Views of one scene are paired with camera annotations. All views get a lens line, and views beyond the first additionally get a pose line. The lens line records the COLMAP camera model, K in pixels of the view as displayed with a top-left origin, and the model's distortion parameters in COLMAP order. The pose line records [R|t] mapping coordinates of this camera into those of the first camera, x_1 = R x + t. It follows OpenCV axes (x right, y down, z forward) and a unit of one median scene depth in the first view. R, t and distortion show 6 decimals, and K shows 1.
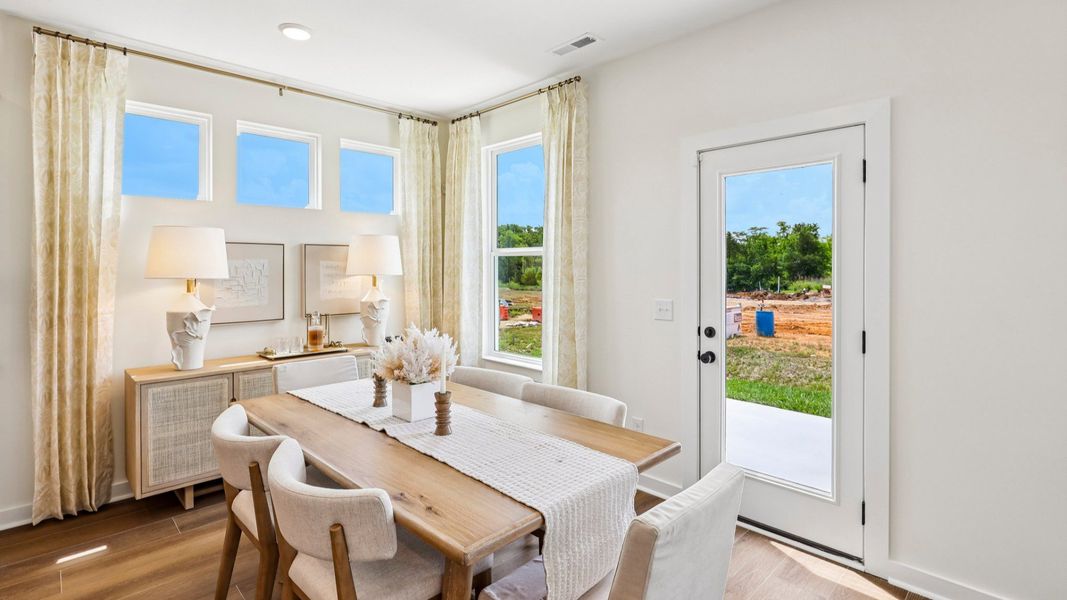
lens RADIAL K [[498.6, 0, 529.5], [0, 498.6, 269.3], [0, 0, 1]] dist [-0.001791, 0.000705]
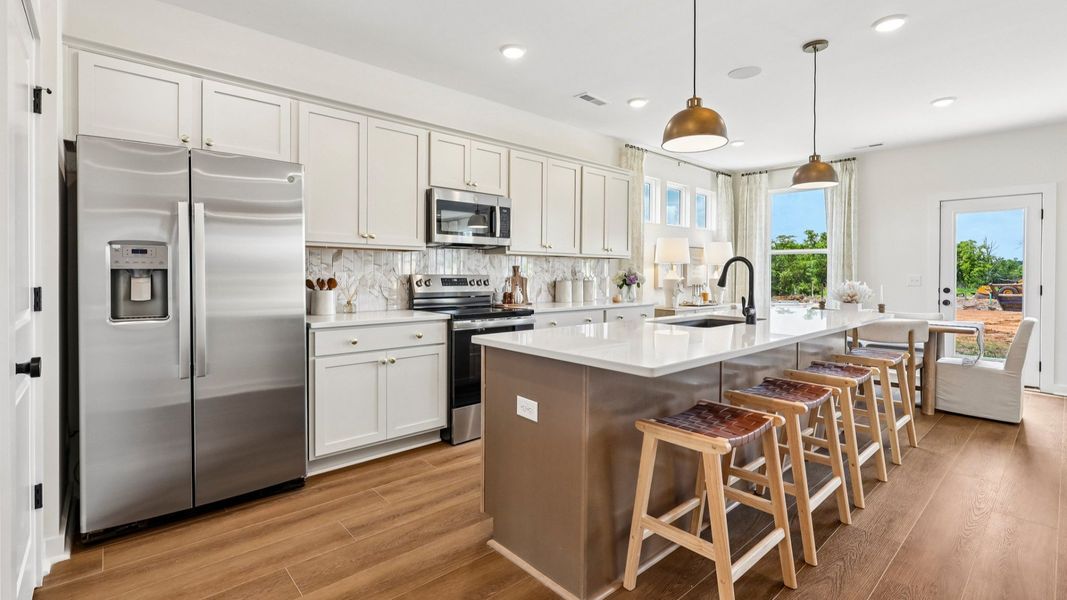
lens RADIAL K [[481.3, 0, 531.5], [0, 481.3, 276.8], [0, 0, 1]] dist [0.002441, -0.000058]
pose [[0.999321, 0.005421, -0.036442, -0.976181], [-0.005317, 0.999982, 0.002954, 0.057159], [0.036457, -0.002758, 0.999331, -0.794391]]
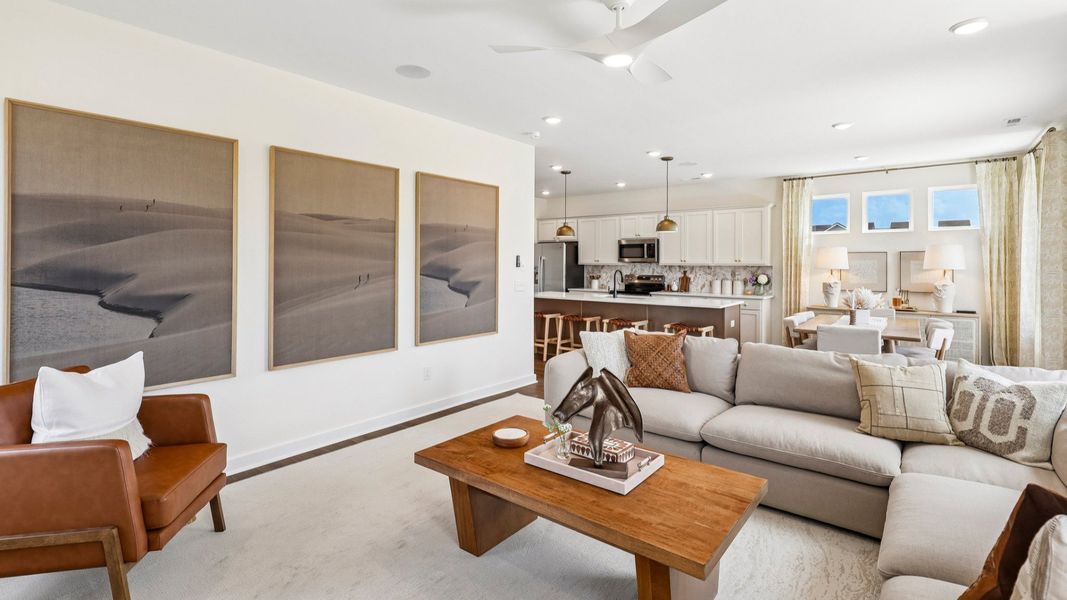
lens RADIAL K [[498.6, 0, 532.0], [0, 498.6, 258.0], [0, 0, 1]] dist [-0.001791, 0.000705]
pose [[0.124923, -0.009590, -0.992120, 1.208001], [-0.008302, 0.999908, -0.010711, 0.002843], [0.992132, 0.009575, 0.124832, -0.570028]]
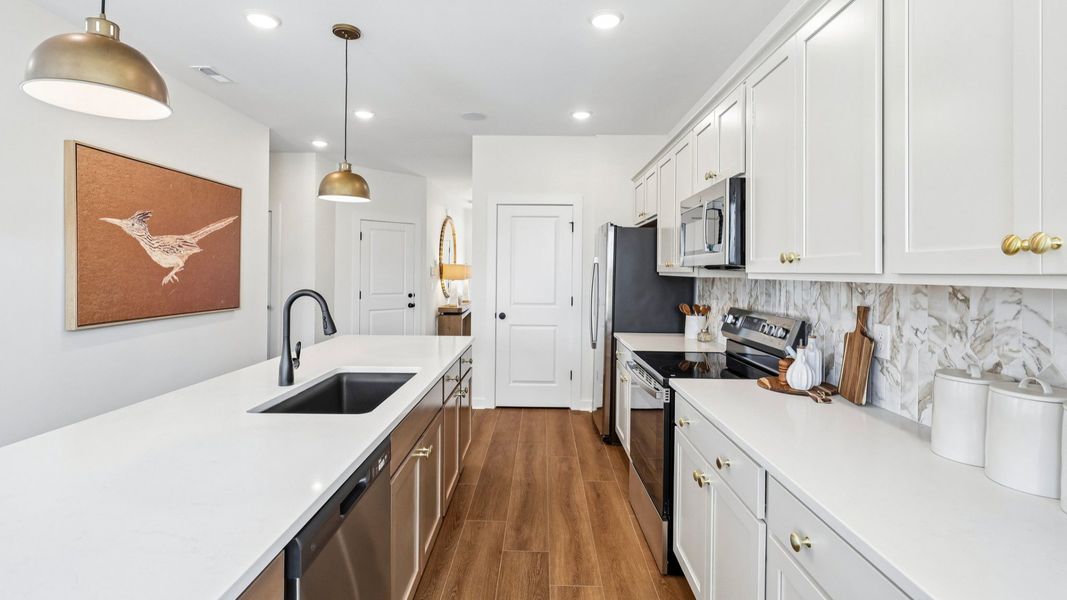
lens RADIAL K [[498.6, 0, 534.0], [0, 498.6, 268.7], [0, 0, 1]] dist [-0.001791, 0.000705]
pose [[-0.704153, -0.008586, -0.709997, -0.450176], [-0.009433, 0.999952, -0.002737, -0.001777], [0.709986, 0.004771, -0.704200, 0.574750]]
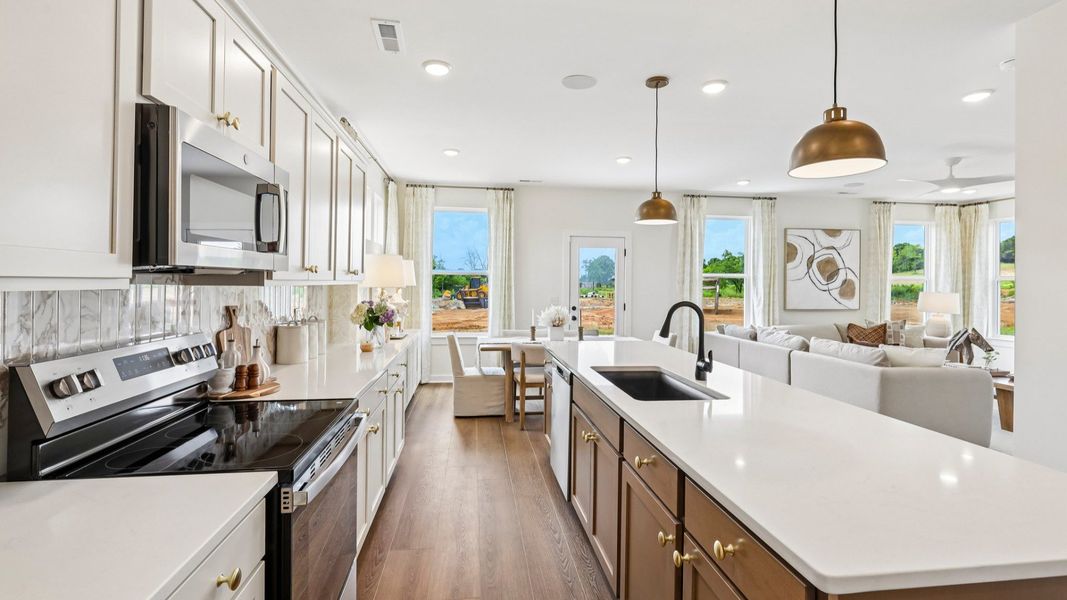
lens RADIAL K [[481.3, 0, 533.6], [0, 481.3, 279.6], [0, 0, 1]] dist [0.002441, -0.000058]
pose [[0.600343, 0.010849, 0.799669, -1.326014], [-0.007040, 0.999941, -0.008281, 0.001410], [-0.799711, -0.000658, 0.600384, -0.230273]]
